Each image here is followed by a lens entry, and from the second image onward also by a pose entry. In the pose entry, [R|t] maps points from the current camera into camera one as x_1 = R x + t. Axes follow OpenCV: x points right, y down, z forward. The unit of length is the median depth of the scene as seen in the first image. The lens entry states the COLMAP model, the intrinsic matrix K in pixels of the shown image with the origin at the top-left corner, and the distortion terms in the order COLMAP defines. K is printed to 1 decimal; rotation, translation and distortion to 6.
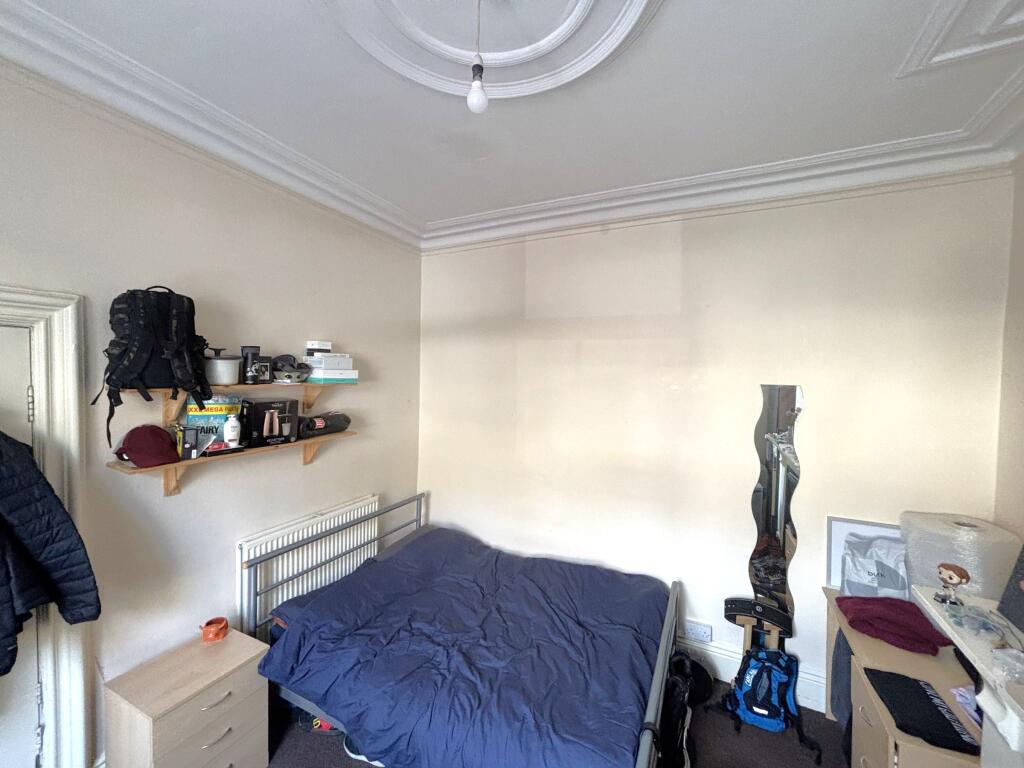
lens RADIAL K [[408.1, 0, 508.7], [0, 408.1, 382.6], [0, 0, 1]] dist [-0.011531, 0.003091]
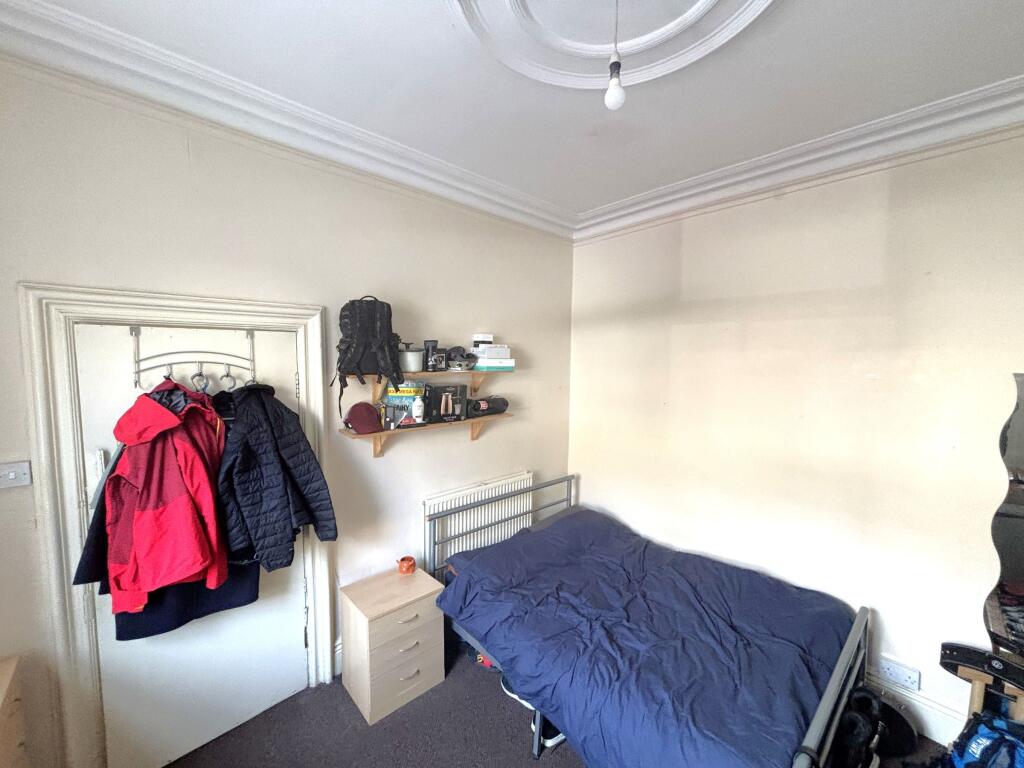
lens RADIAL K [[409.2, 0, 512.0], [0, 409.2, 384.0], [0, 0, 1]] dist [-0.001259, -0.000443]
pose [[0.928753, 0.013654, -0.370447, 0.043603], [-0.000146, 0.999335, 0.036467, -0.003232], [0.370699, -0.033815, 0.928137, -0.045981]]
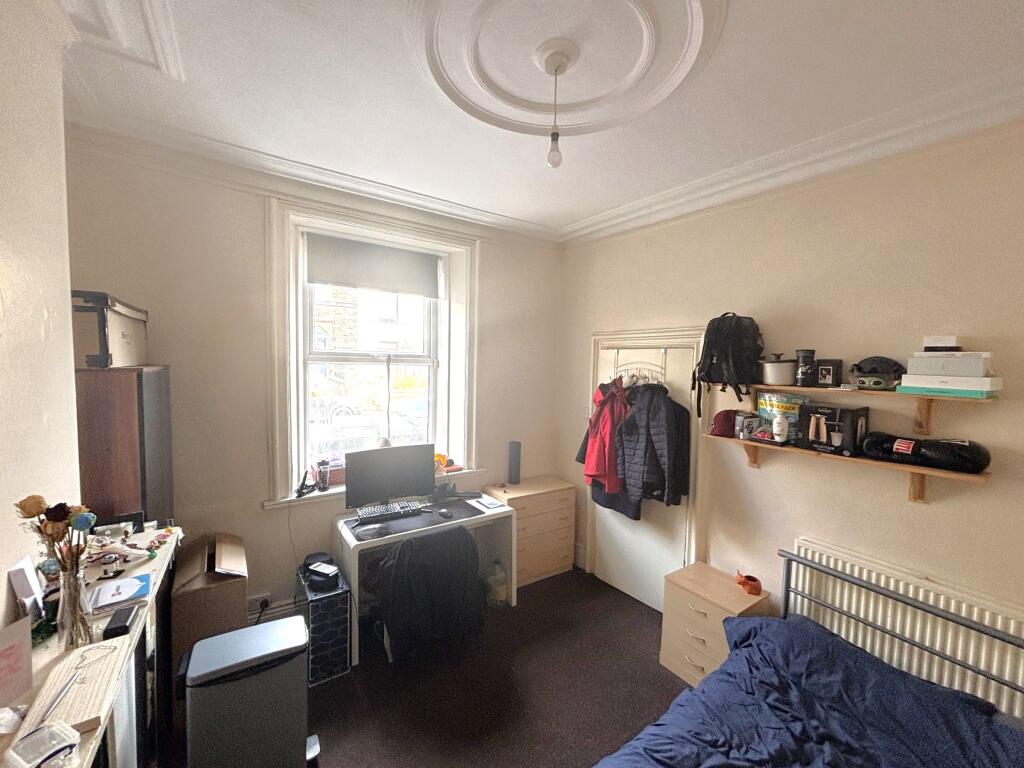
lens RADIAL K [[408.1, 0, 508.7], [0, 408.1, 382.6], [0, 0, 1]] dist [-0.011531, 0.003091]
pose [[-0.492658, 0.021535, -0.869956, 0.655755], [-0.054160, 0.996997, 0.055351, -0.023642], [0.868536, 0.074386, -0.490012, 0.885671]]
